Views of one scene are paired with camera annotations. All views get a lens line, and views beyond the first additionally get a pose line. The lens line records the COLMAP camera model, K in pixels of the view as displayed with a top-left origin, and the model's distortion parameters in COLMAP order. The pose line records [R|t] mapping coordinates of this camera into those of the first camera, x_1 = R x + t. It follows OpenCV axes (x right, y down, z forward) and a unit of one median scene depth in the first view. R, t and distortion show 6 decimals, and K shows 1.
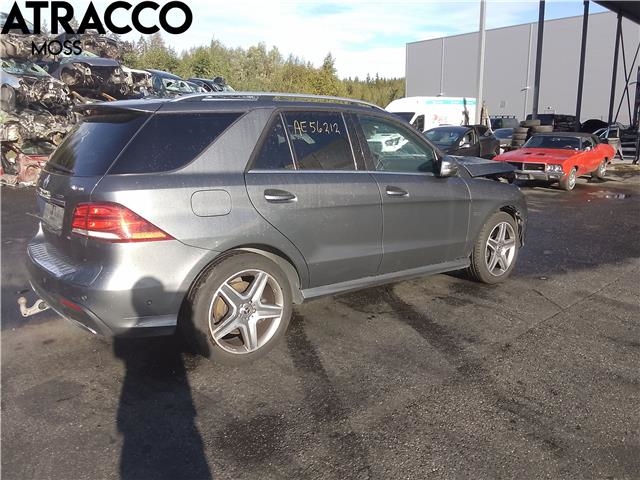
lens RADIAL K [[474.9, 0, 320.0], [0, 474.9, 240.0], [0, 0, 1]] dist [0.054653, -0.080684]
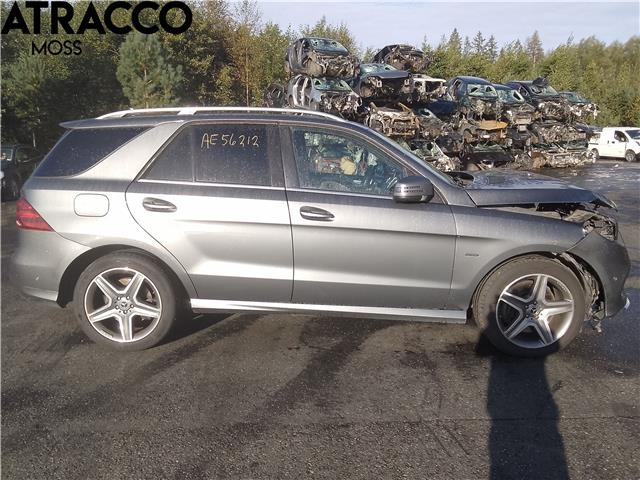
lens RADIAL K [[474.9, 0, 320.0], [0, 474.9, 240.0], [0, 0, 1]] dist [0.054653, -0.080684]
pose [[0.779616, 0.134000, -0.611754, 0.546075], [-0.139872, 0.989422, 0.038473, -0.067776], [0.610438, 0.055573, 0.790112, 0.243924]]
